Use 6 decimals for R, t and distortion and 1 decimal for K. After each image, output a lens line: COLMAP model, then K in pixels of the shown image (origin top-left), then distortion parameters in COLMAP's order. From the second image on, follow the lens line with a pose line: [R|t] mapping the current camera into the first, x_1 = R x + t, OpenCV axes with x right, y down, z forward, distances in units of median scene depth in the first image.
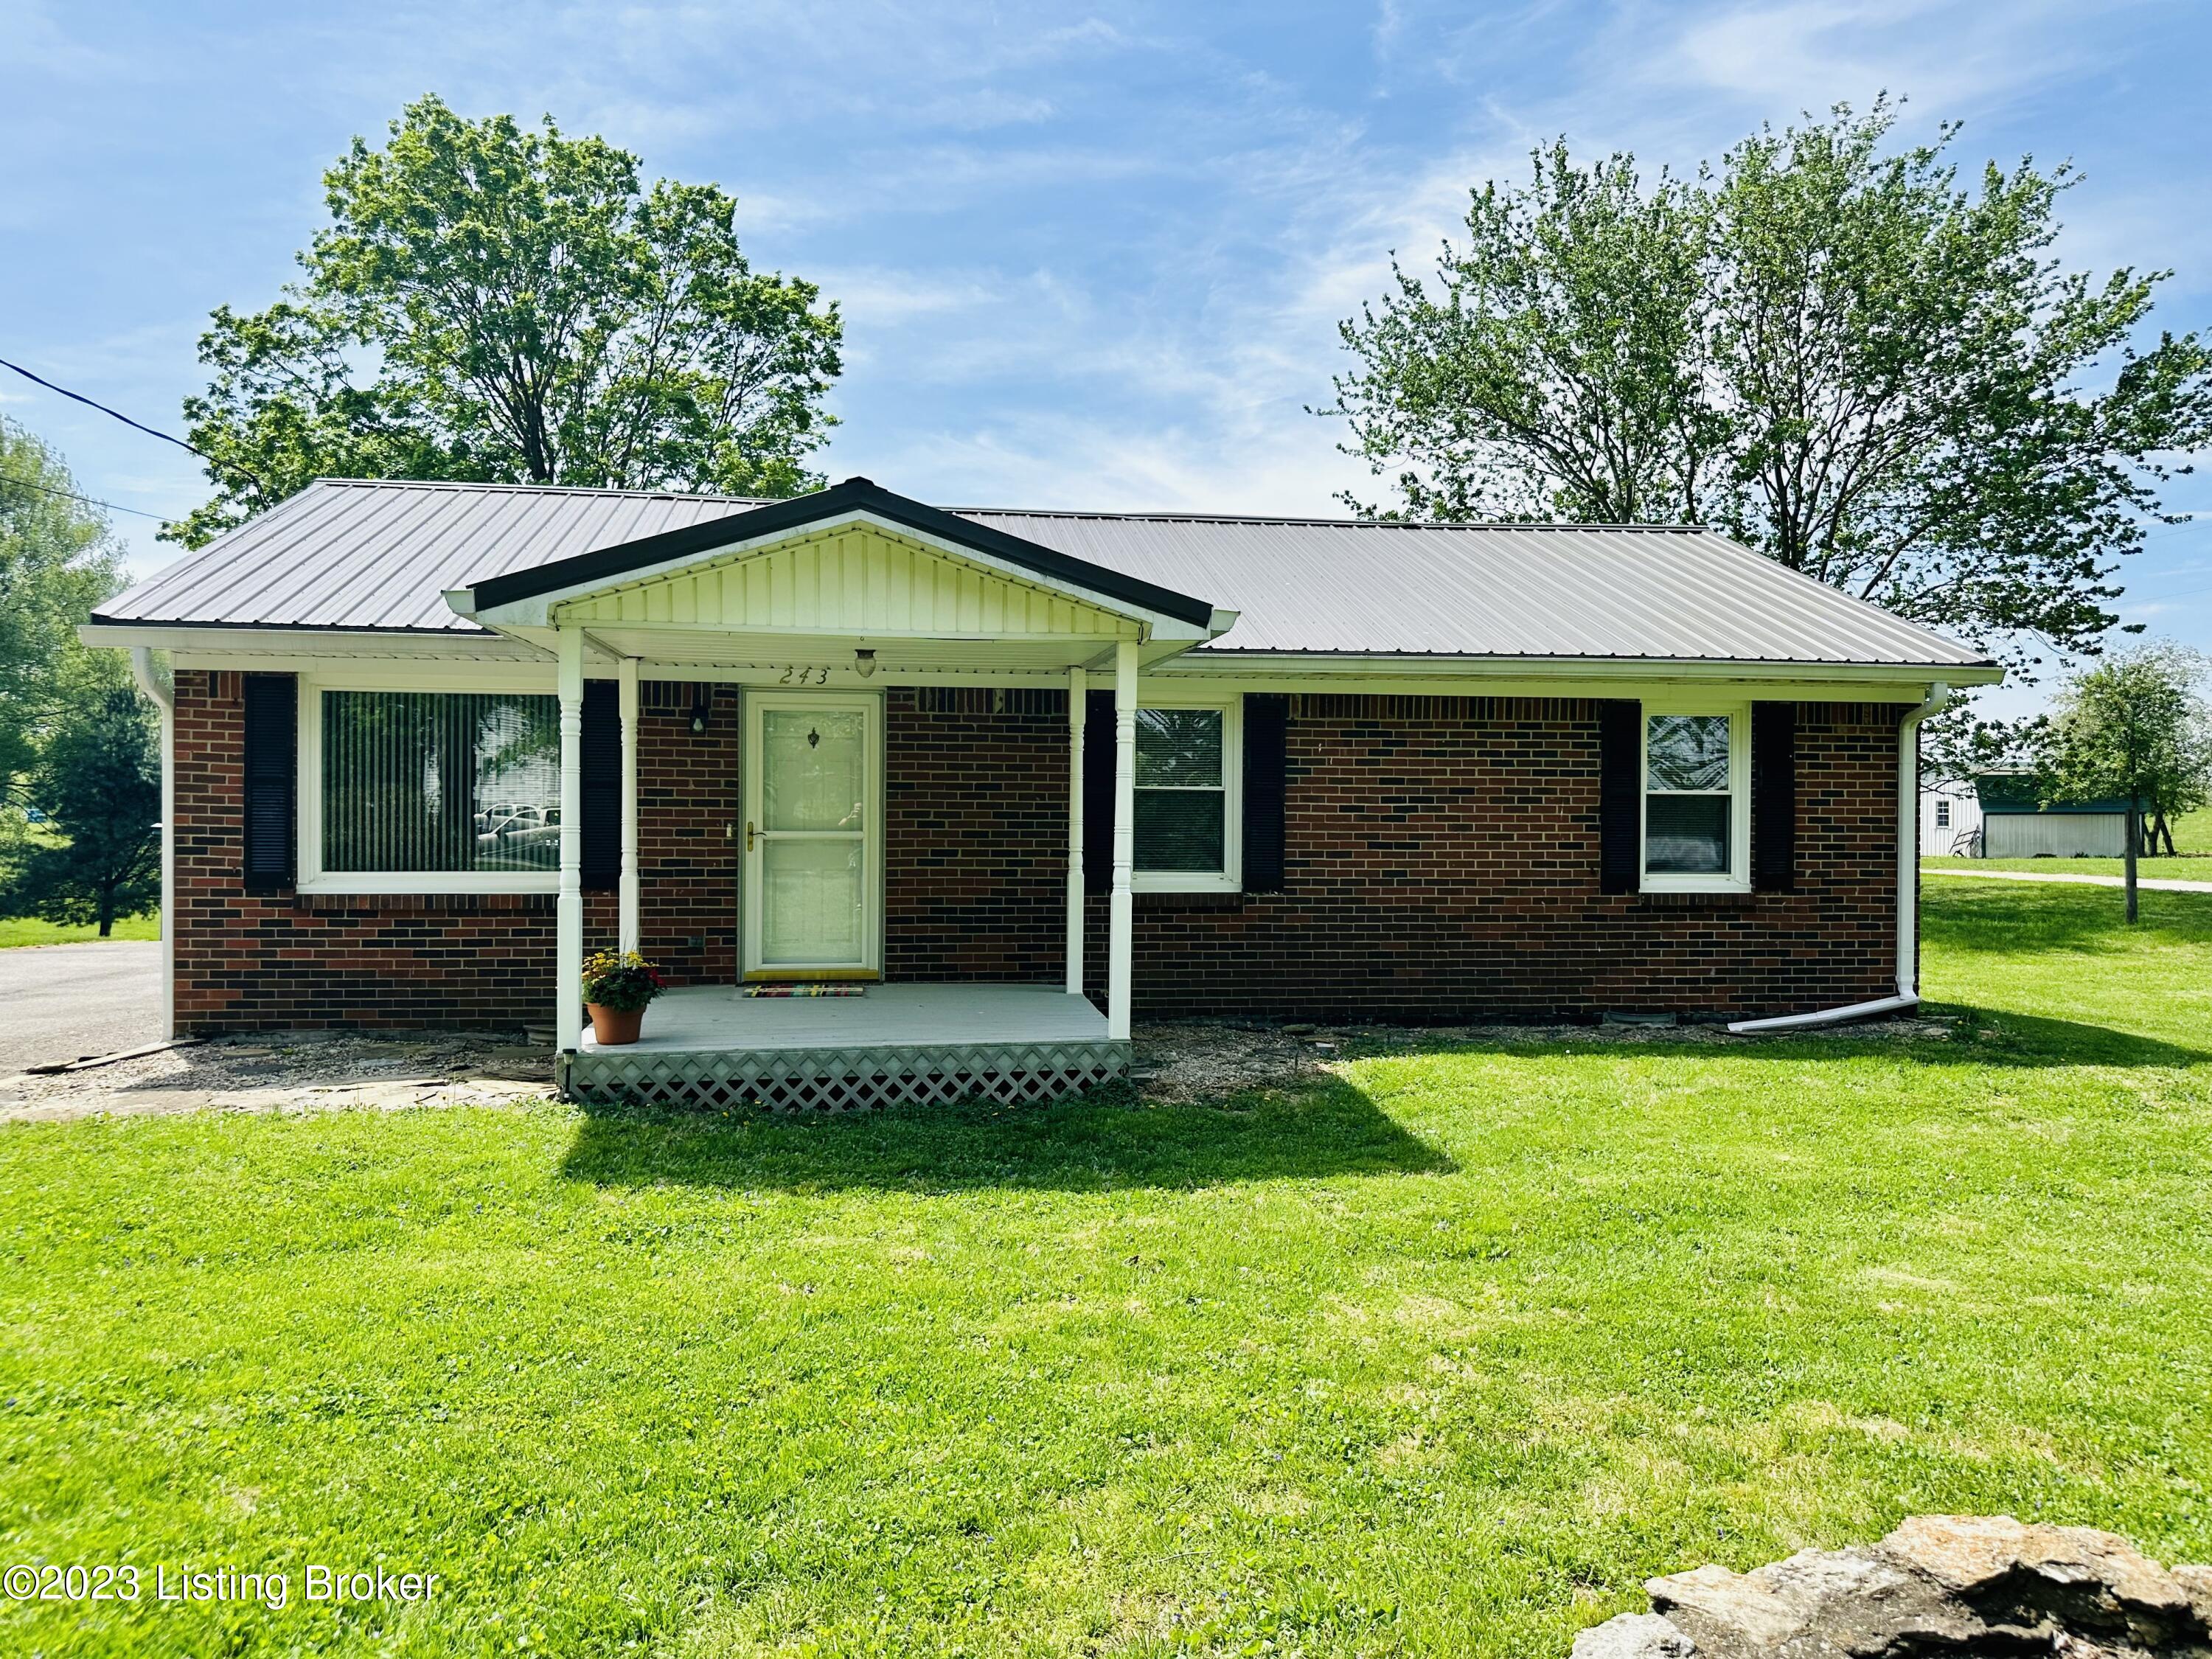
lens RADIAL K [[1572.2, 0, 1106.0], [0, 1572.2, 829.5], [0, 0, 1]] dist [0.066858, -0.106588]
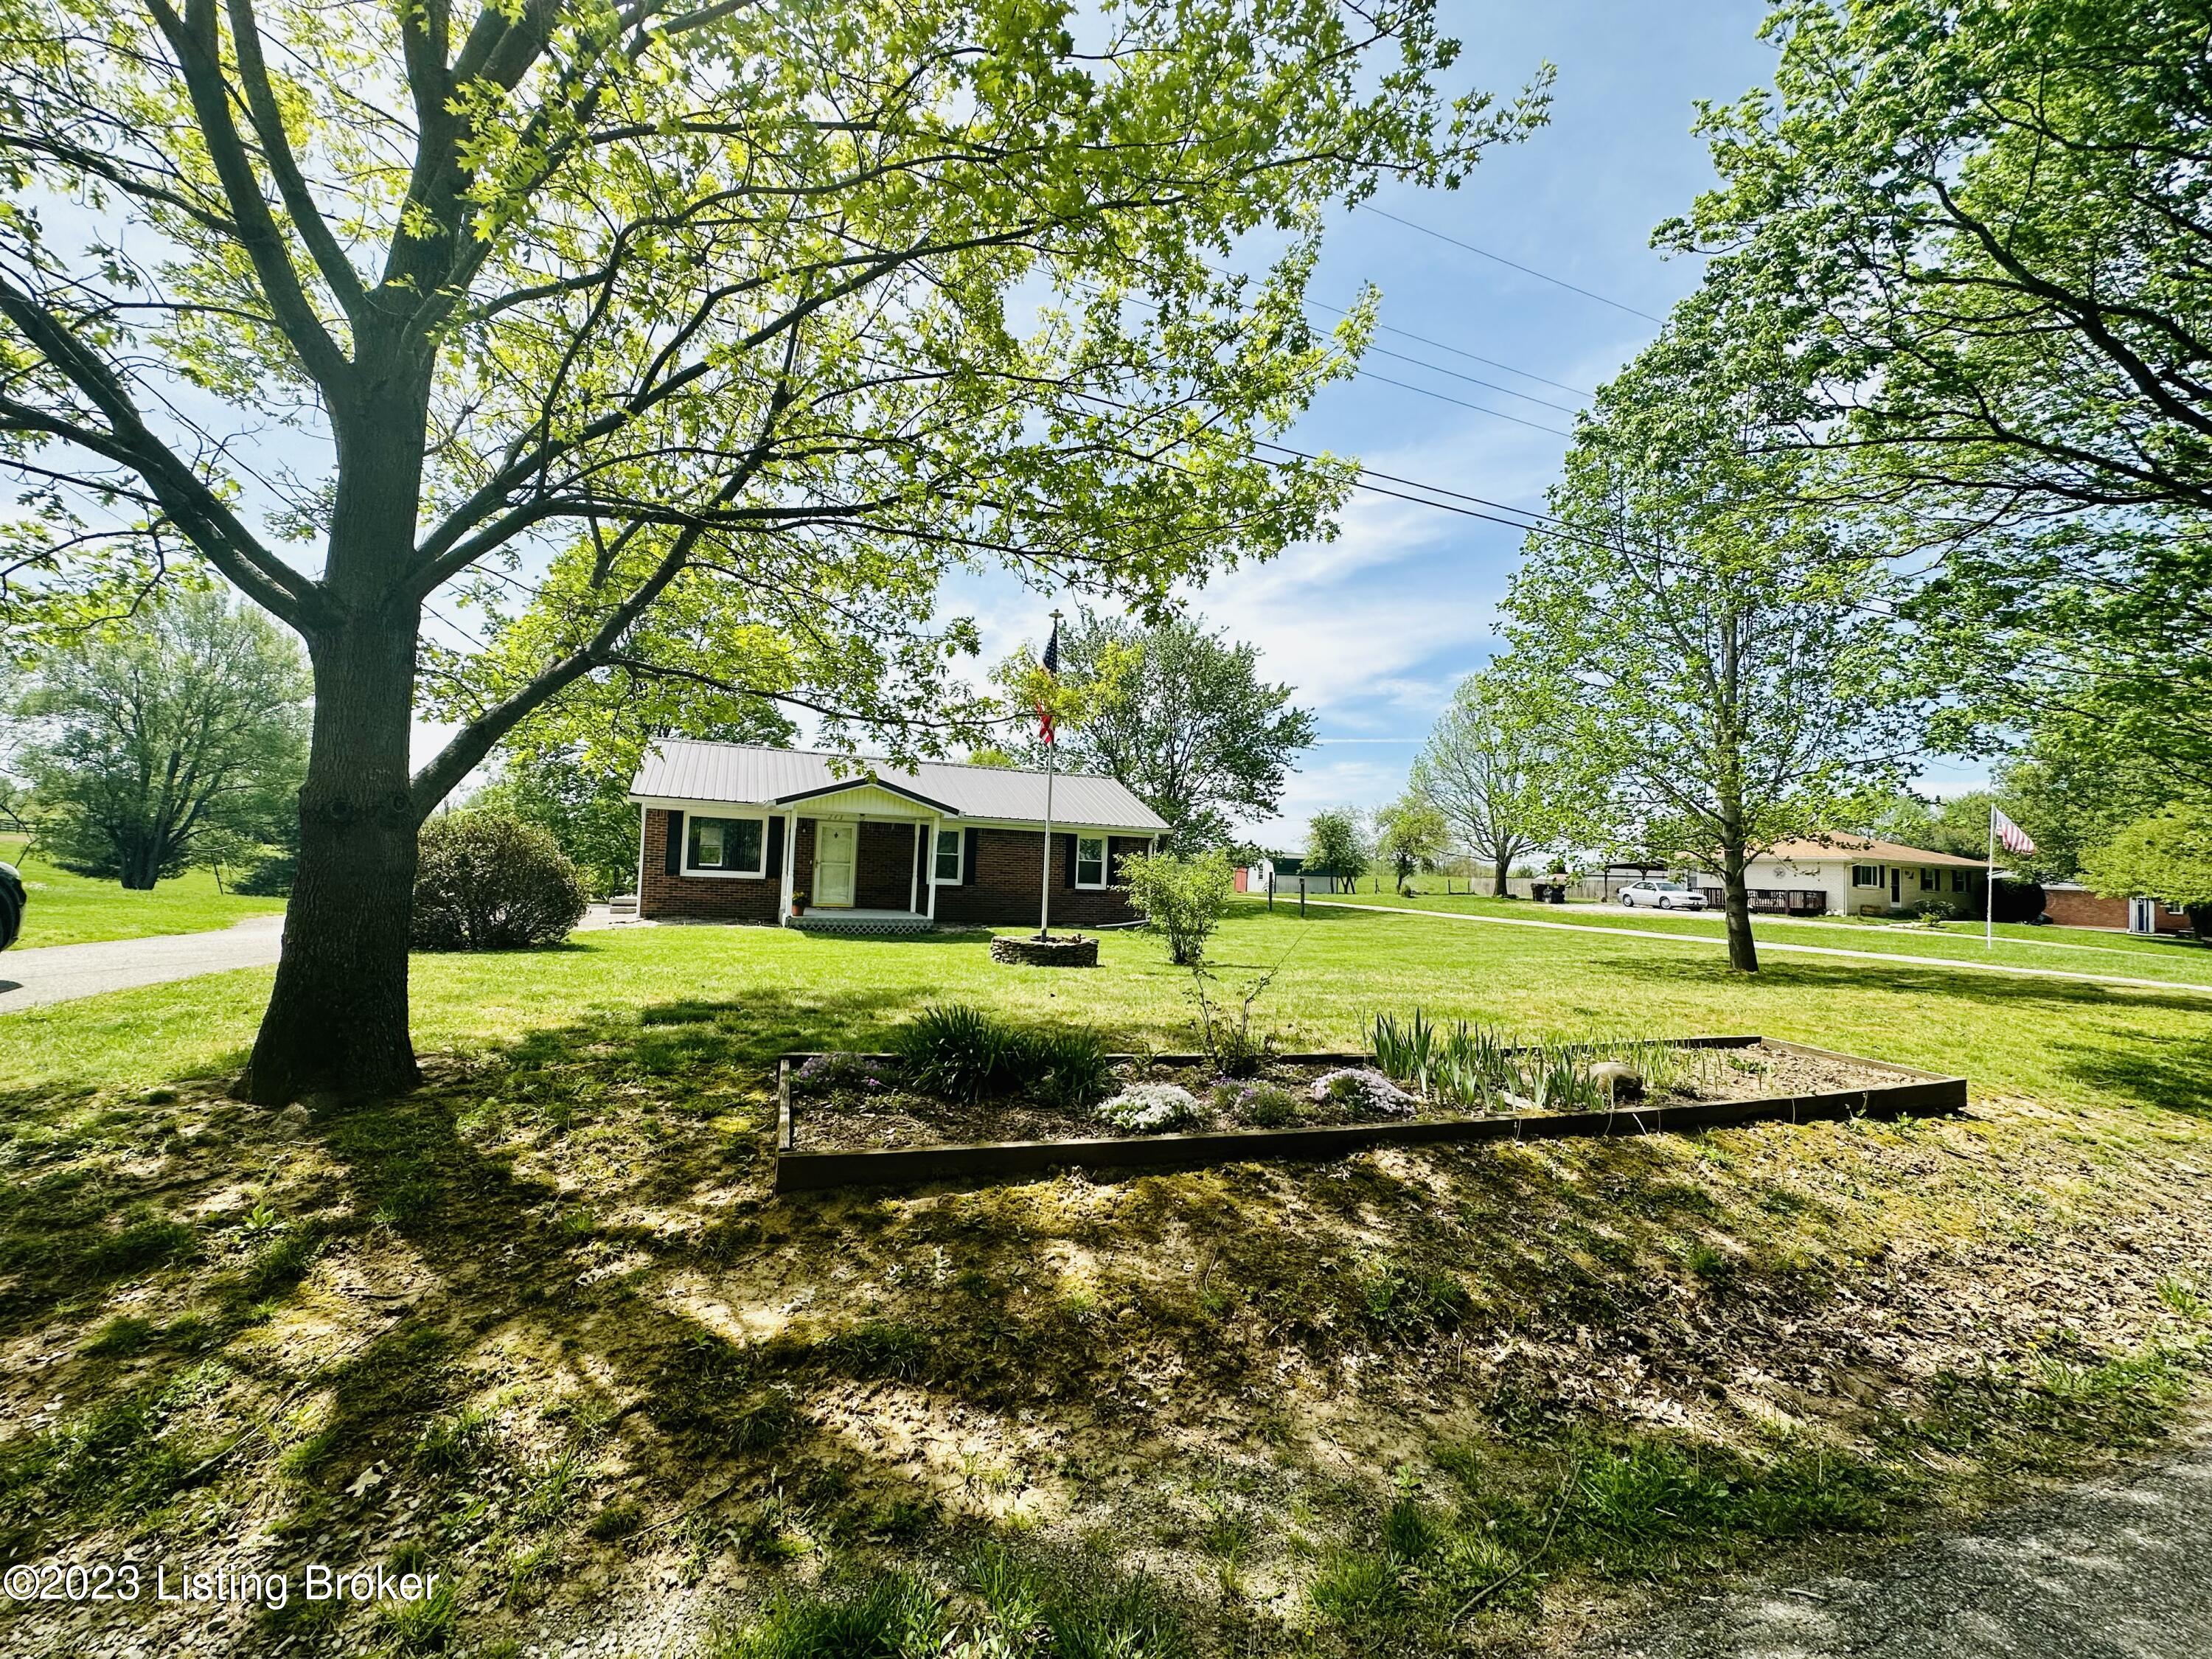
lens RADIAL K [[878.8, 0, 1106.0], [0, 878.8, 829.5], [0, 0, 1]] dist [-0.001729, 0.000112]
pose [[0.966971, 0.046409, 0.250626, -0.098113], [-0.033597, 0.997912, -0.055164, 0.013284], [-0.252663, 0.044922, 0.966511, -0.904468]]
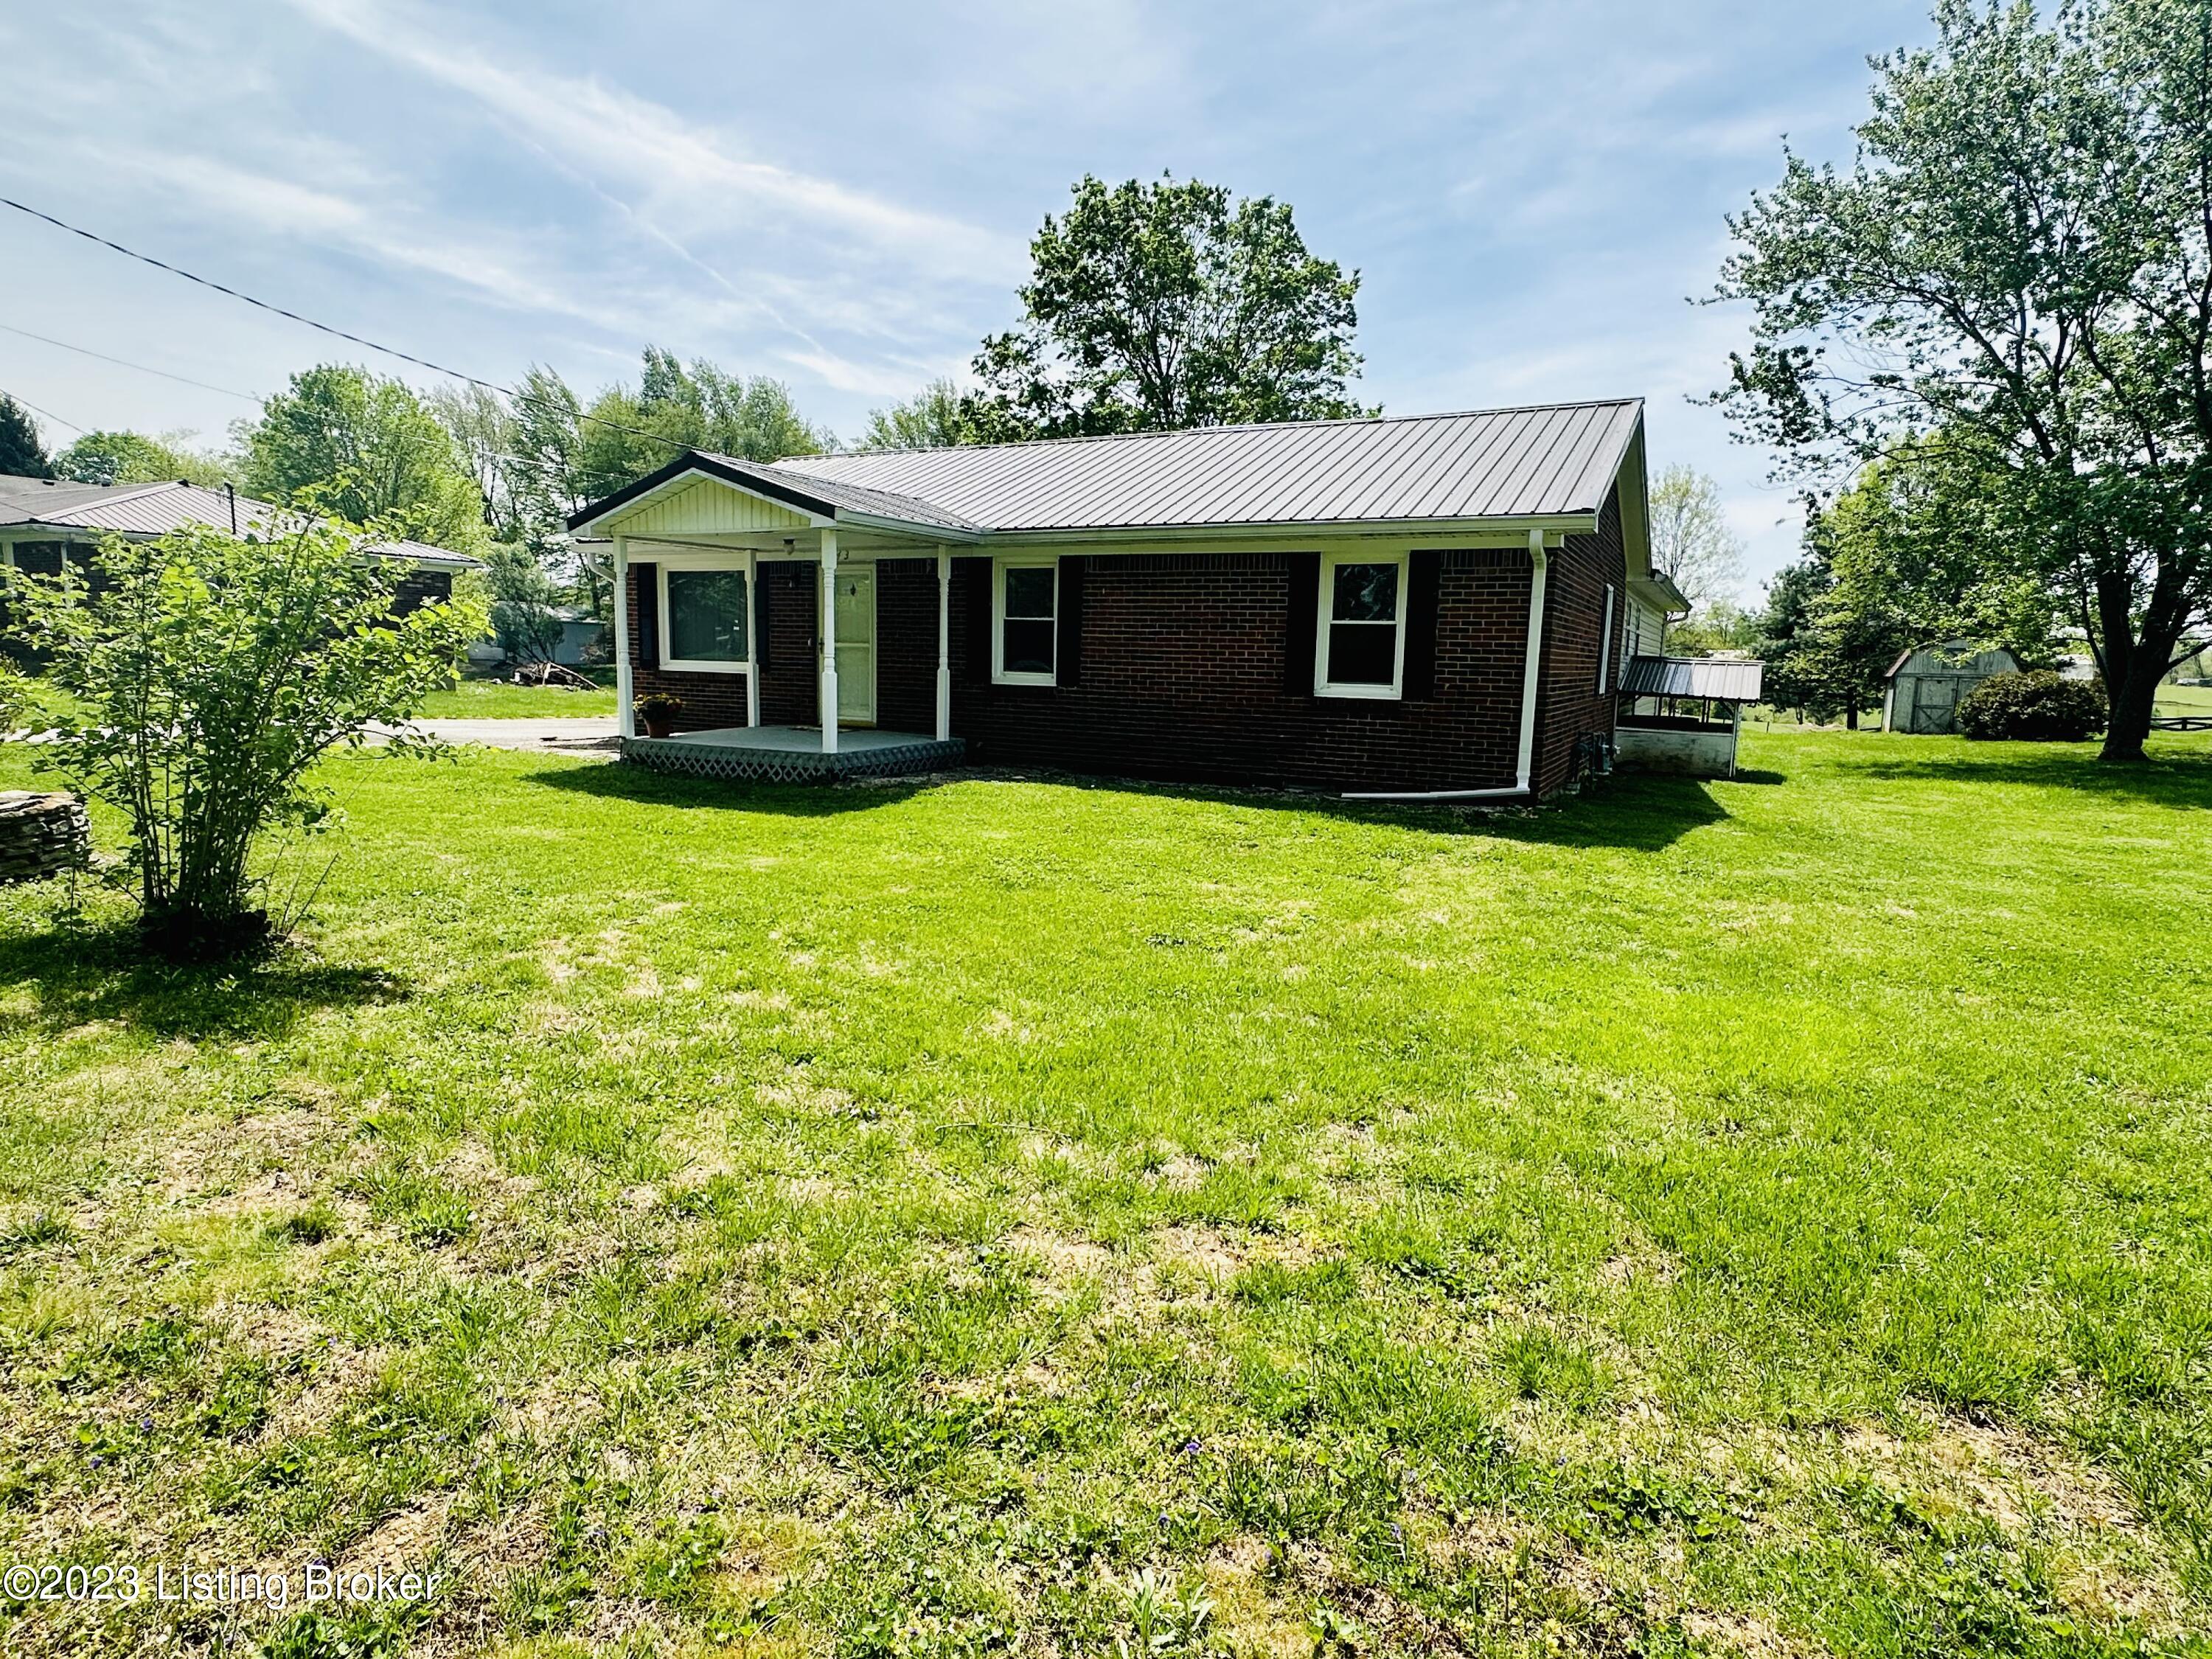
lens RADIAL K [[1209.4, 0, 1106.0], [0, 1209.4, 829.5], [0, 0, 1]] dist [-0.000651, -0.001153]
pose [[0.806706, 0.098450, -0.582694, 0.800190], [-0.026687, 0.991089, 0.130504, 0.021826], [0.590350, -0.089728, 0.802145, 0.044653]]
